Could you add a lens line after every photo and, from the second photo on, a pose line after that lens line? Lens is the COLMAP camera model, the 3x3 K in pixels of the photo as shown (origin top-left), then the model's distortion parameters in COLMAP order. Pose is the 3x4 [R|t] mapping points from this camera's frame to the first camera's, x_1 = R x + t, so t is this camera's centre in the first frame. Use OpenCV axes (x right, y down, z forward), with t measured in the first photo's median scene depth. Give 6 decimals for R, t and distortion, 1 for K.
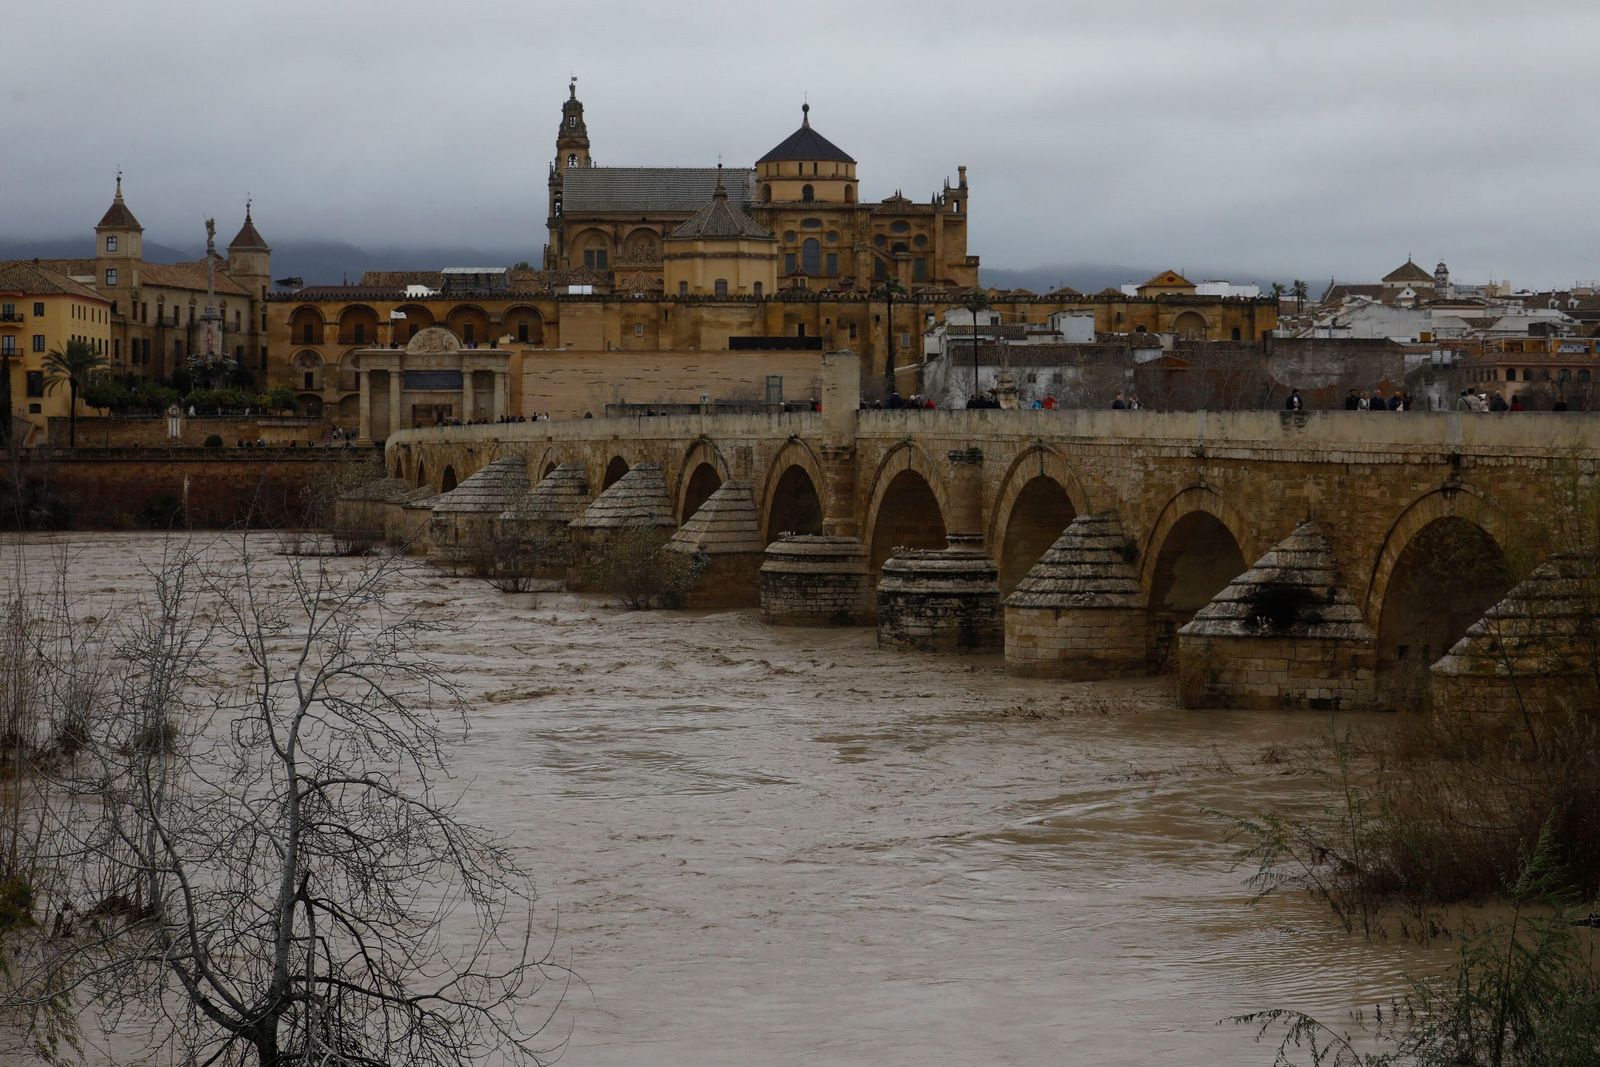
lens RADIAL K [[6271.2, 0, 801.7], [0, 6271.2, 533.9], [0, 0, 1]] dist [0.120034, 0.388376]
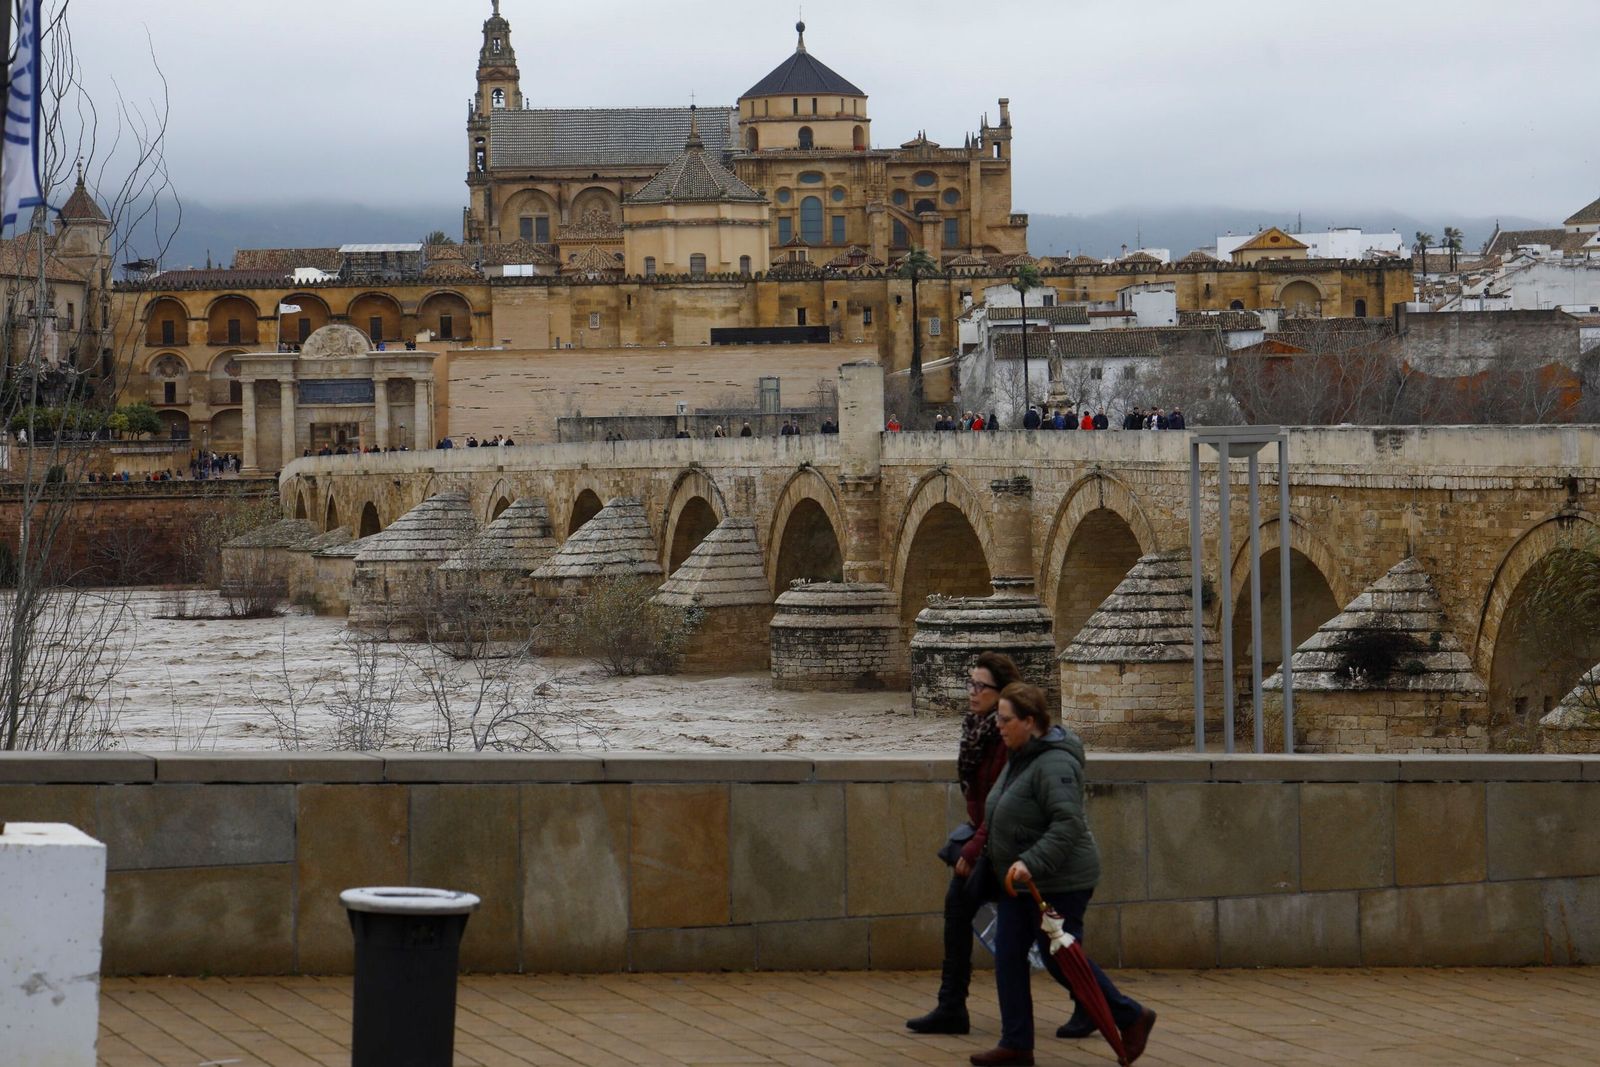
lens RADIAL K [[5913.9, 0, 781.7], [0, 5913.9, 595.6], [0, 0, 1]] dist [1.068204, -3.106652]
pose [[0.999690, -0.022049, -0.011590, 0.005061], [0.022048, 0.999757, -0.000226, 0.002403], [0.011592, -0.000030, 0.999933, 0.248357]]
